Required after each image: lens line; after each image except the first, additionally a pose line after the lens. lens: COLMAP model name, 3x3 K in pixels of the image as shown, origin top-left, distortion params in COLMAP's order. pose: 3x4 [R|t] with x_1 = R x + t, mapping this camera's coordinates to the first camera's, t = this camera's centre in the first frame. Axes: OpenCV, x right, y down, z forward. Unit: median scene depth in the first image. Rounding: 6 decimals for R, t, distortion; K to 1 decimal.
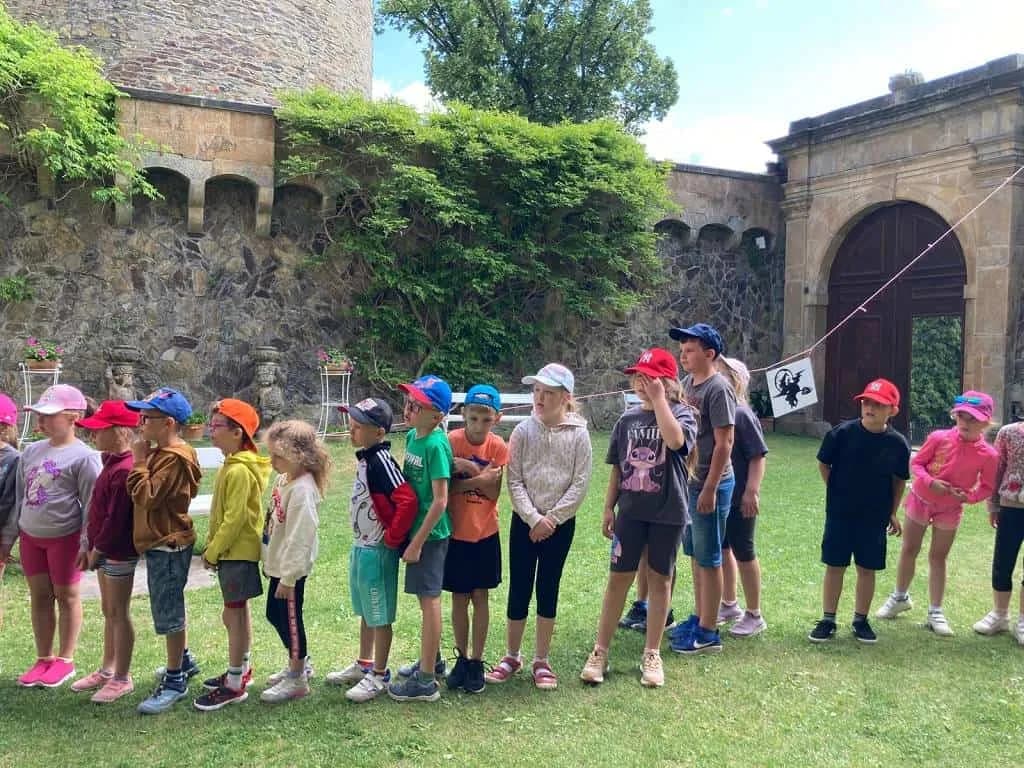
lens RADIAL K [[839.5, 0, 512.2], [0, 839.5, 380.8], [0, 0, 1]] dist [0.009888, 0.010949]
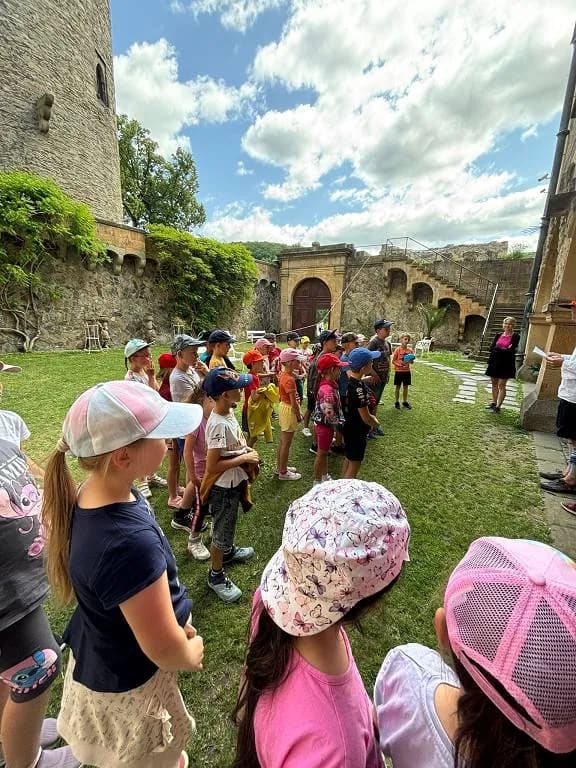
lens RADIAL K [[307.8, 0, 286.6], [0, 307.8, 385.0], [0, 0, 1]] dist [-0.002087, 0.000448]
pose [[0.855651, -0.106866, 0.506400, -0.452528], [0.007921, 0.981040, 0.193646, -0.008624], [-0.517493, -0.161682, 0.840274, -0.208403]]
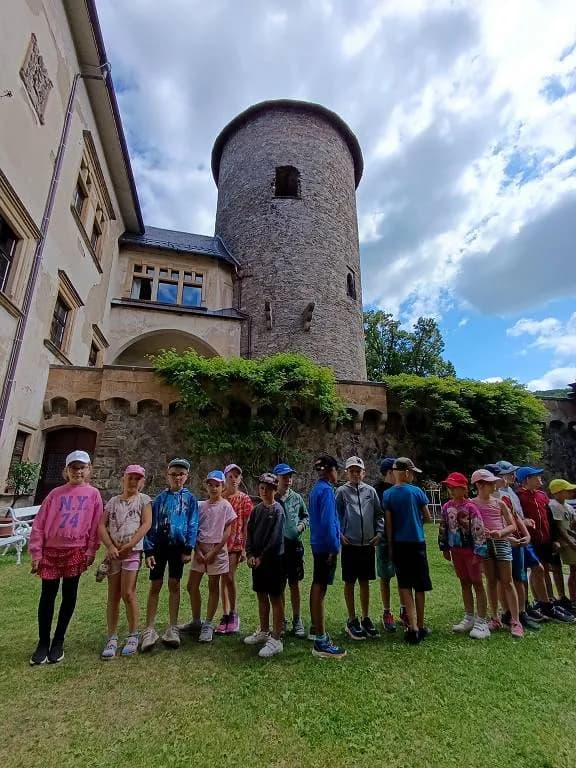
lens RADIAL K [[353.3, 0, 287.8], [0, 353.3, 383.6], [0, 0, 1]] dist [0.002301, 0.000453]
pose [[0.986709, -0.071868, -0.145741, -0.417879], [0.020167, 0.944108, -0.329020, 0.024377], [0.161241, 0.321708, 0.933009, -0.051153]]
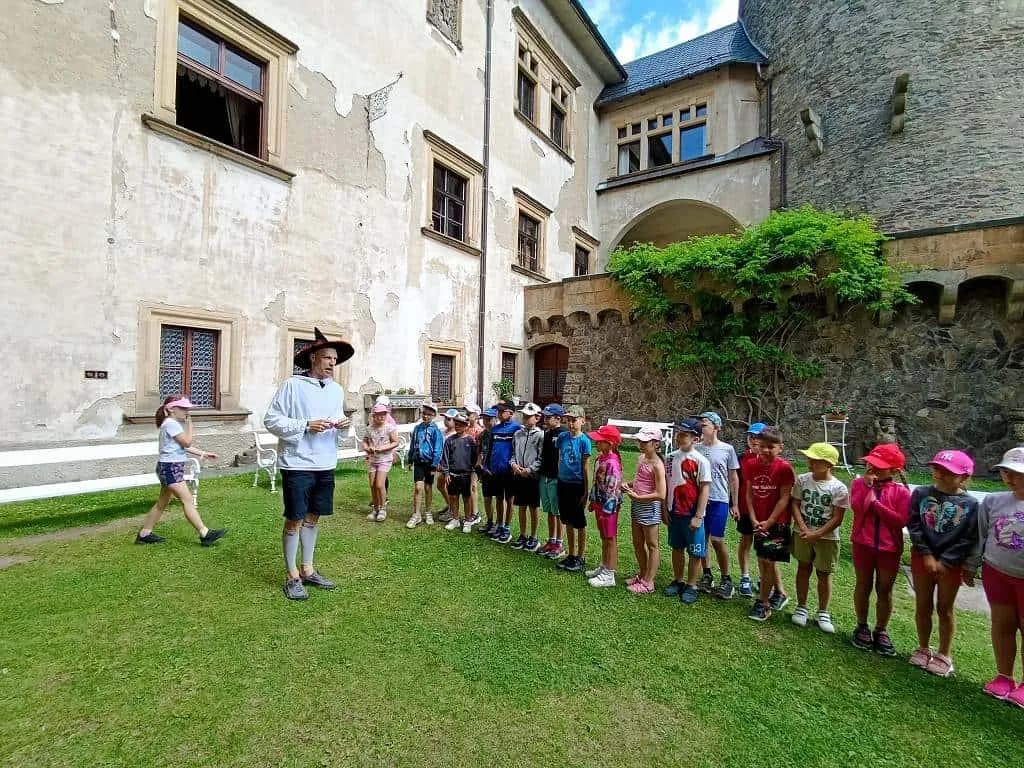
lens RADIAL K [[471.0, 0, 513.9], [0, 471.0, 381.7], [0, 0, 1]] dist [0.002301, 0.000453]
pose [[0.533016, -0.023370, -0.845783, -0.105568], [-0.047511, 0.997215, -0.057496, -0.004880], [0.844770, 0.070830, 0.530421, 0.007610]]
